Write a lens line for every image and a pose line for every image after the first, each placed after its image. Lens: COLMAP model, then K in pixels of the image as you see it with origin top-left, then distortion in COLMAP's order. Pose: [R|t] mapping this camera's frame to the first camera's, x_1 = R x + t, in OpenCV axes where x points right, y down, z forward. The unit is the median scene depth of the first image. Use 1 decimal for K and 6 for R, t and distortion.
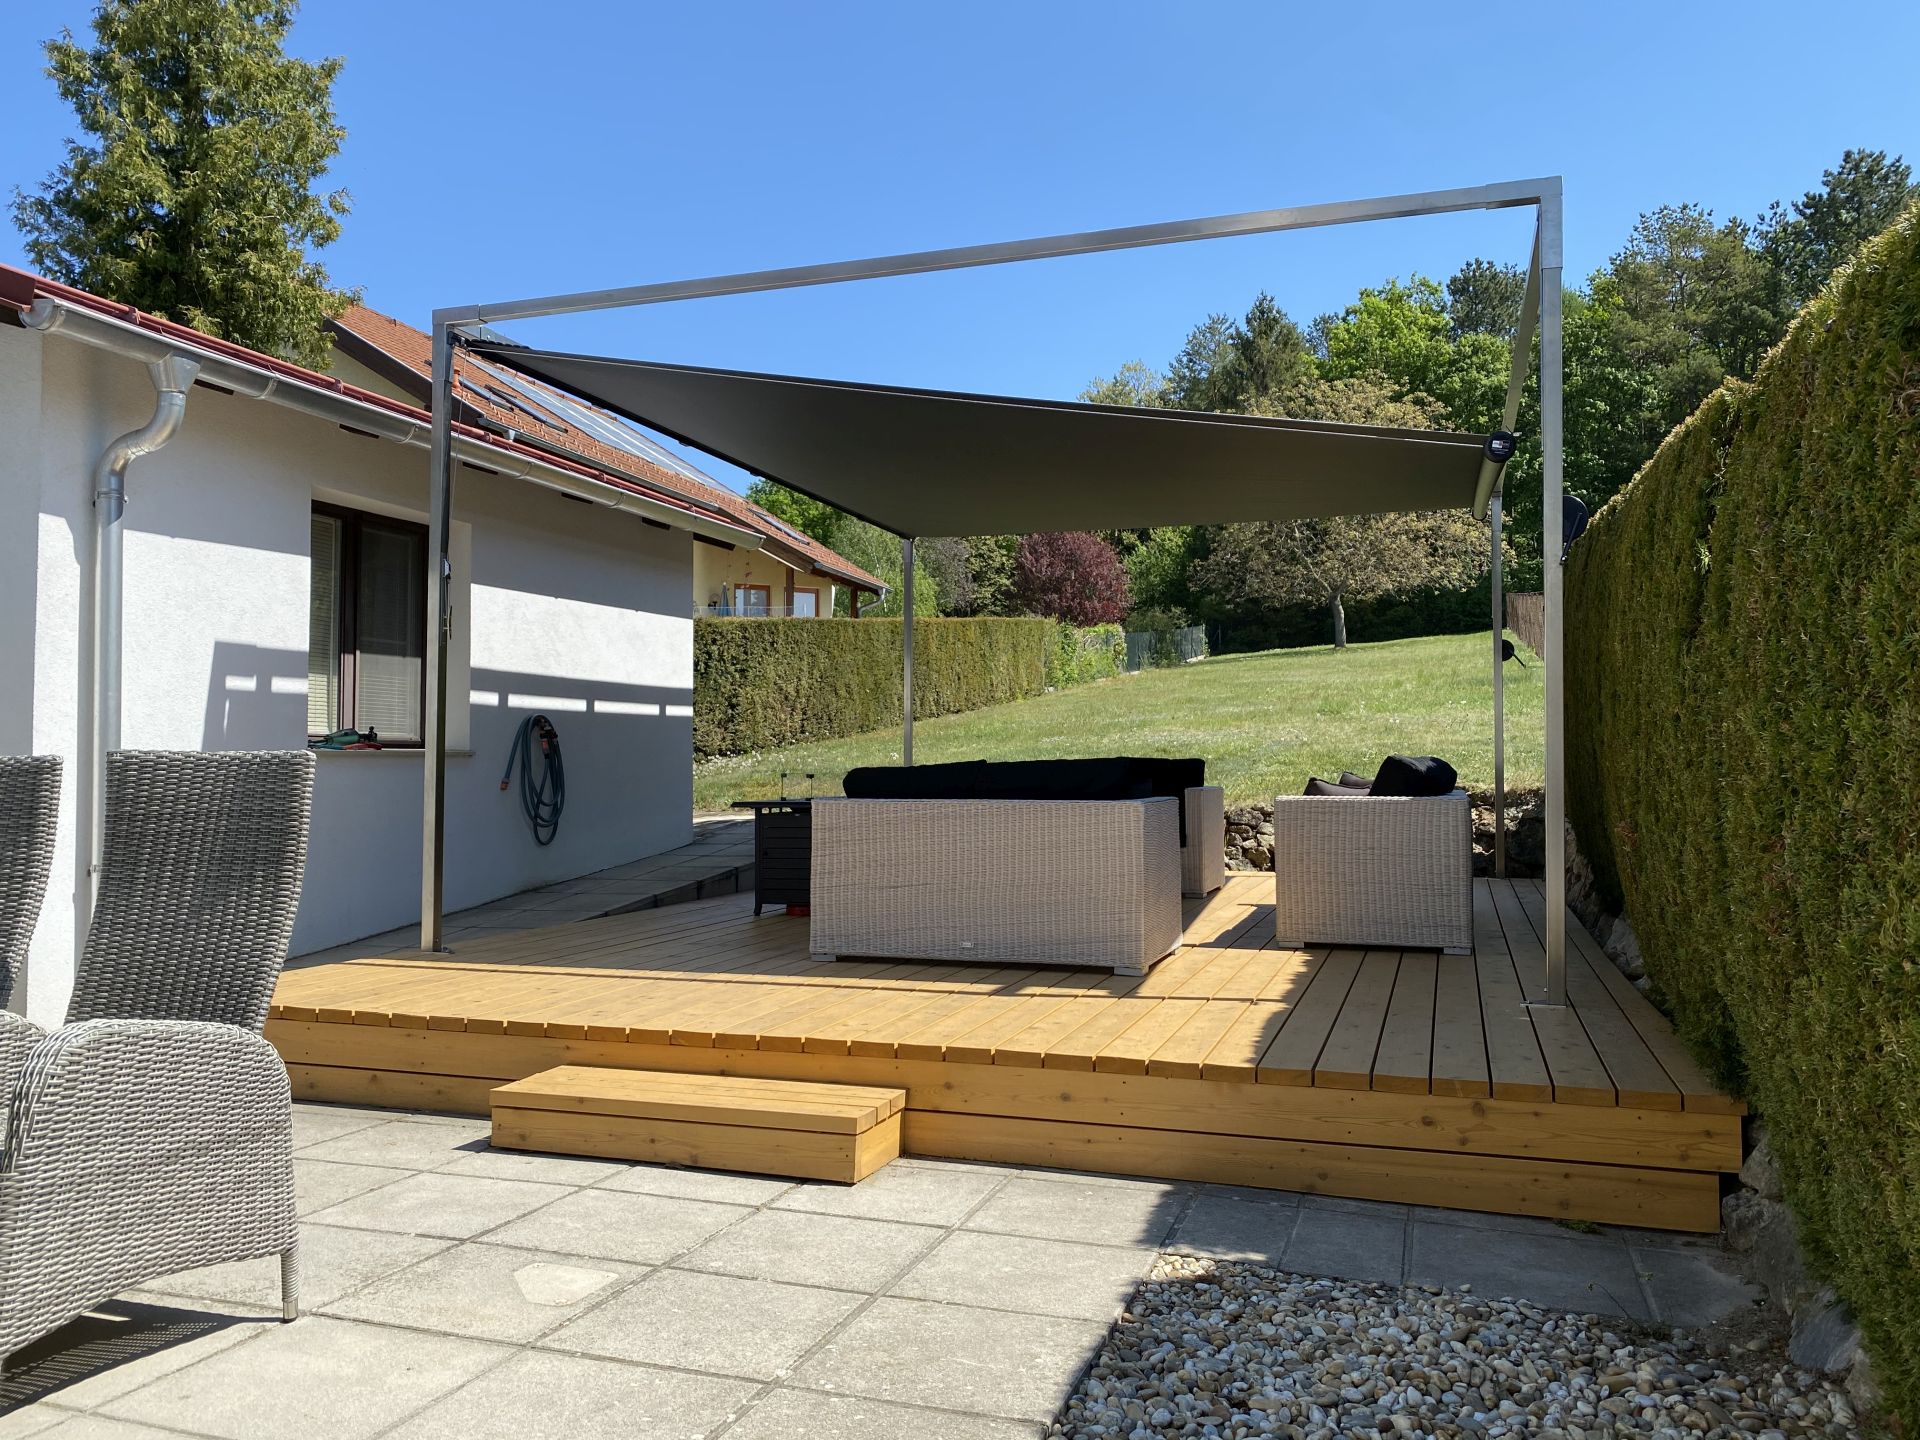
lens RADIAL K [[1464.6, 0, 957.7], [0, 1464.6, 711.5], [0, 0, 1]] dist [0.034805, -0.034133]
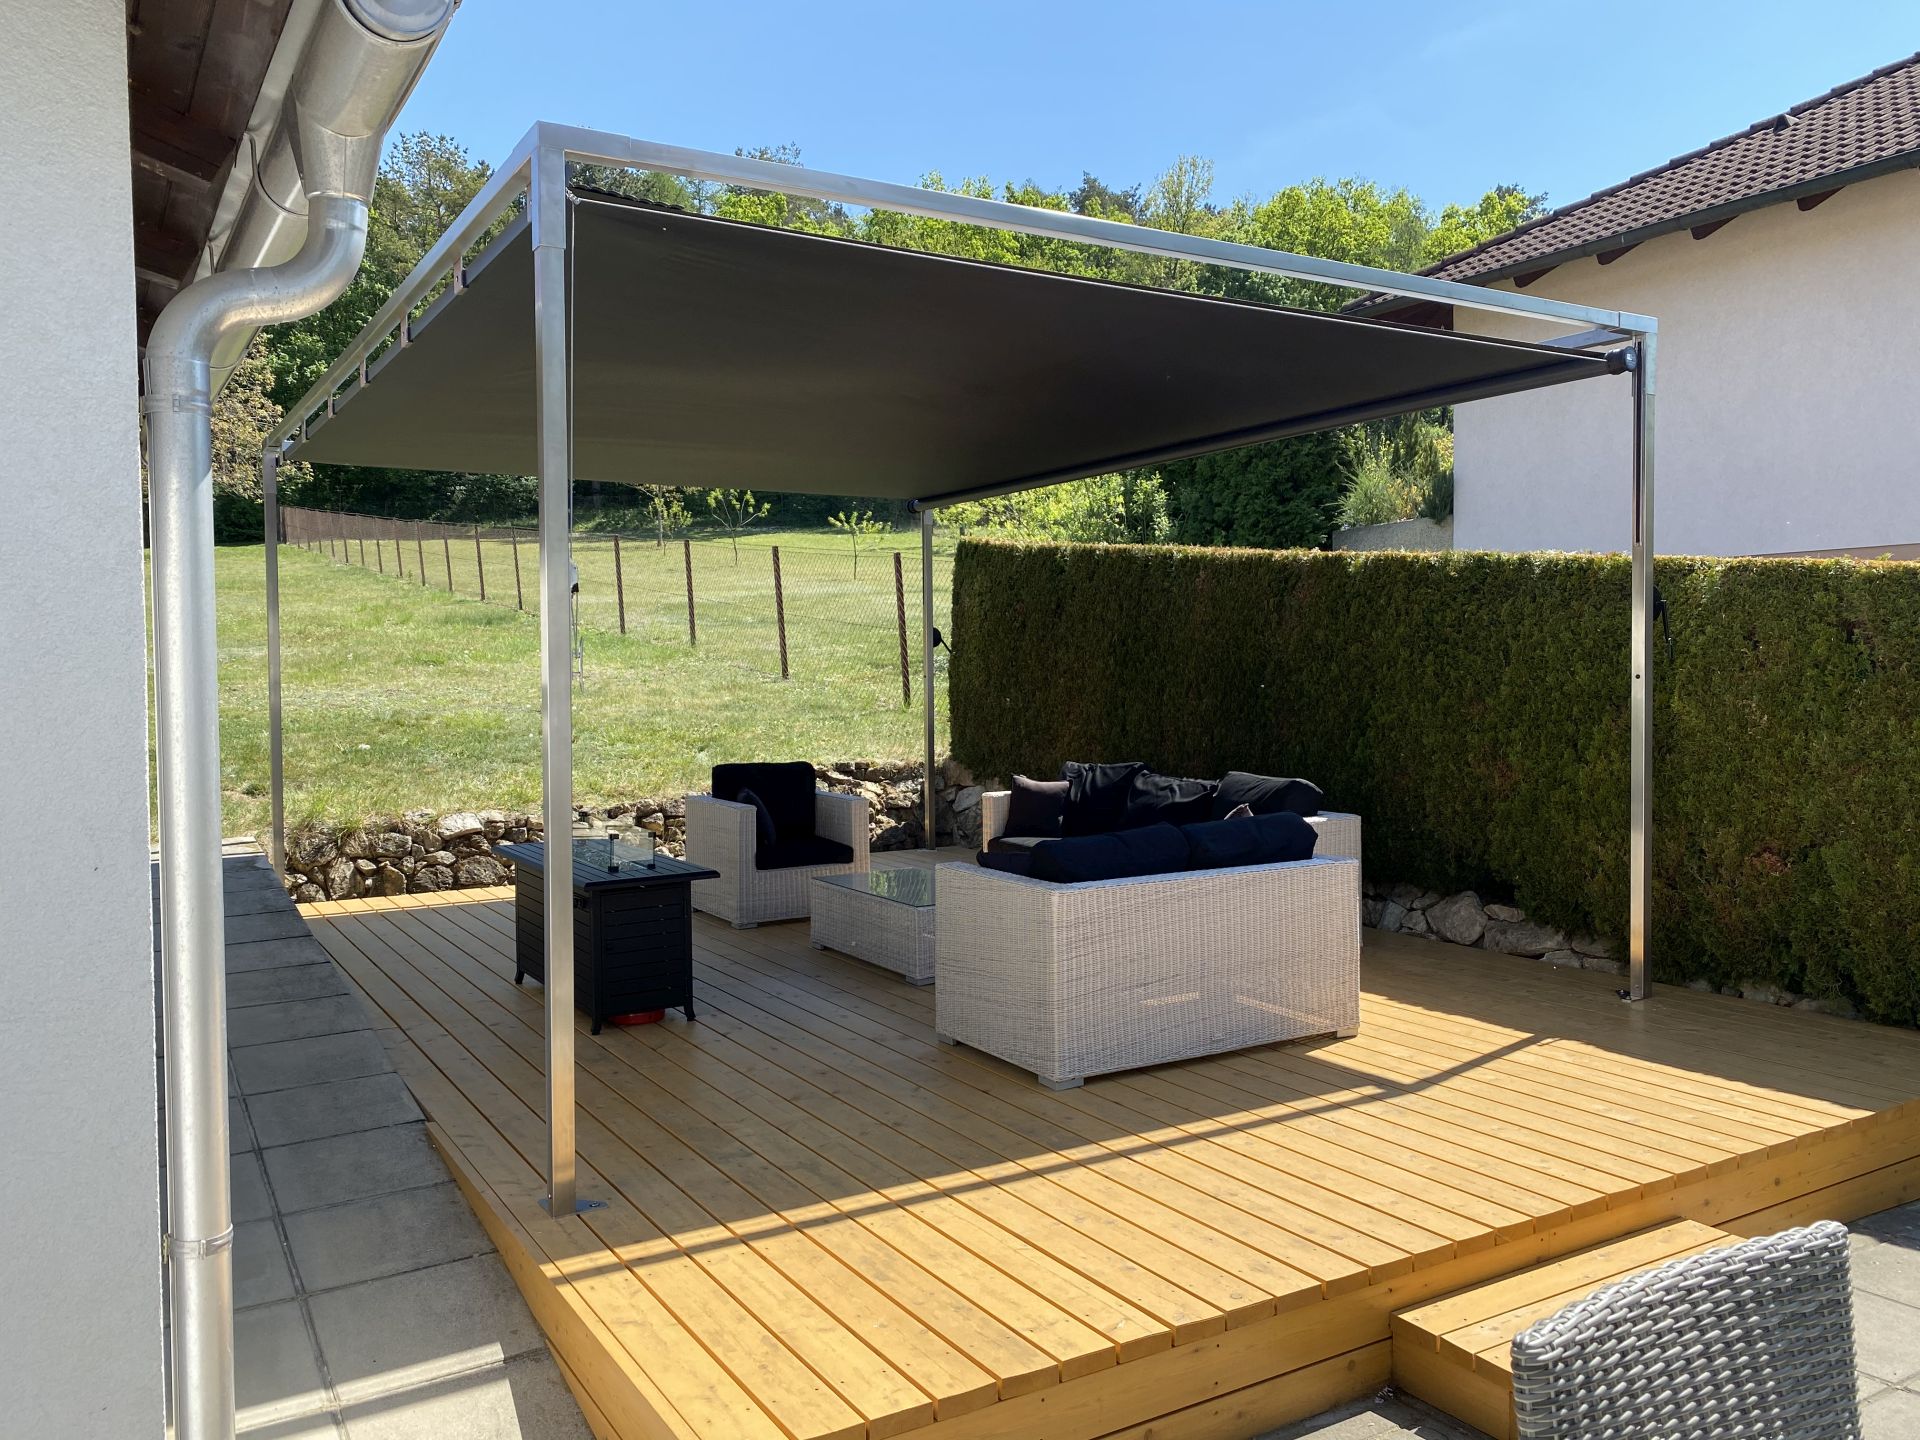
lens RADIAL K [[1464.6, 0, 957.7], [0, 1464.6, 711.5], [0, 0, 1]] dist [0.034805, -0.034133]
pose [[0.660897, -0.034120, 0.749701, -0.320933], [-0.012450, 0.998330, 0.056410, -0.036767], [-0.750374, -0.046615, 0.659368, 0.222595]]
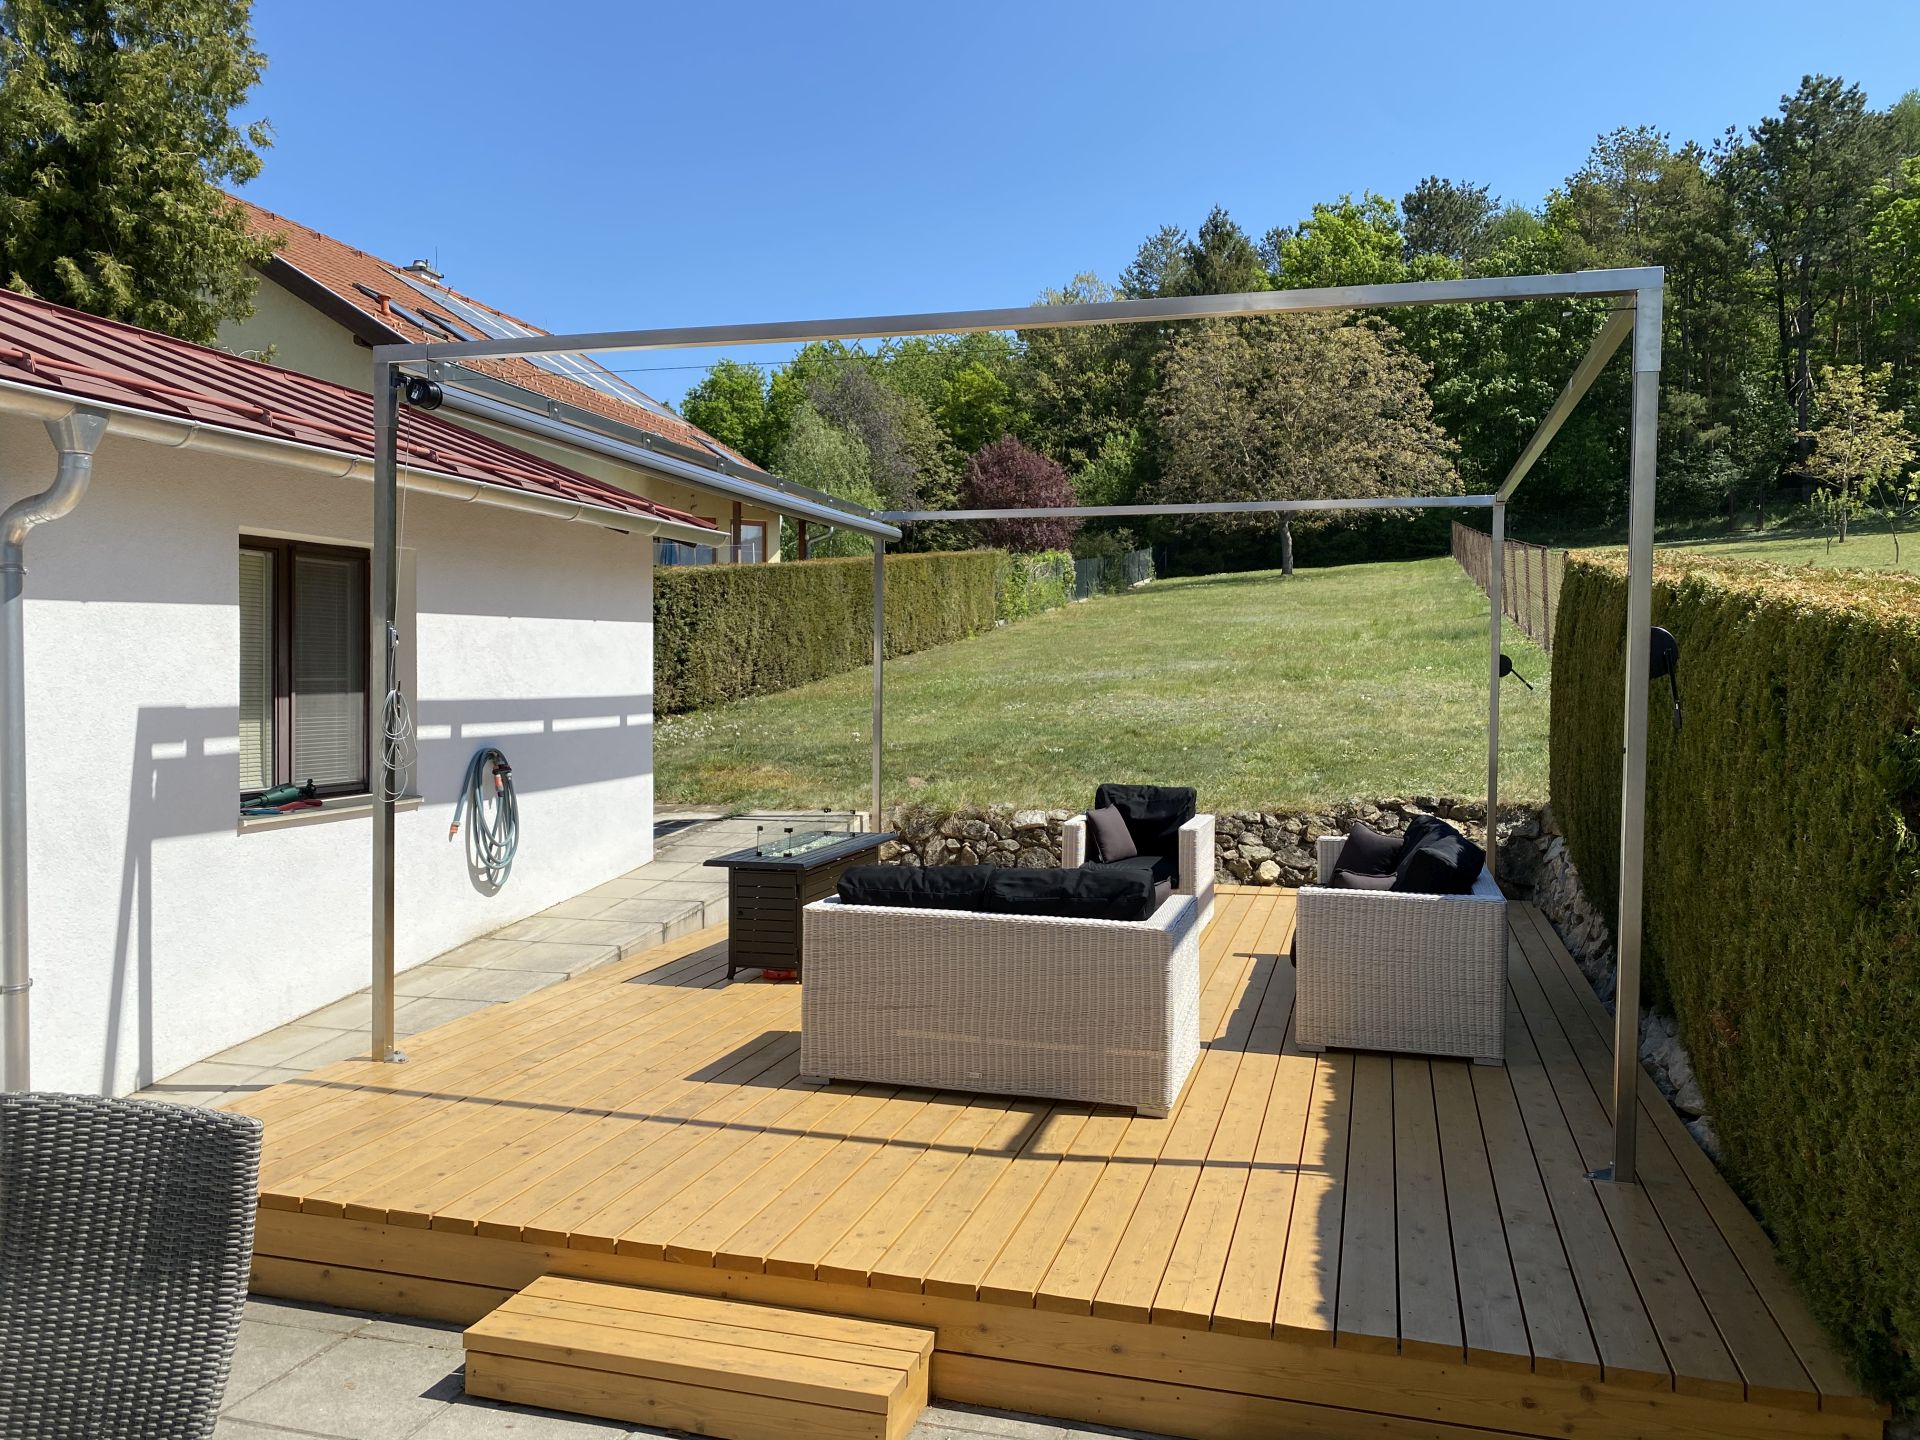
lens RADIAL K [[1467.2, 0, 954.2], [0, 1467.2, 710.4], [0, 0, 1]] dist [0.024888, -0.018425]
pose [[0.999148, 0.011330, 0.039694, -0.019016], [-0.013798, 0.997953, 0.062448, -0.052495], [-0.038905, -0.062943, 0.997259, 0.039827]]
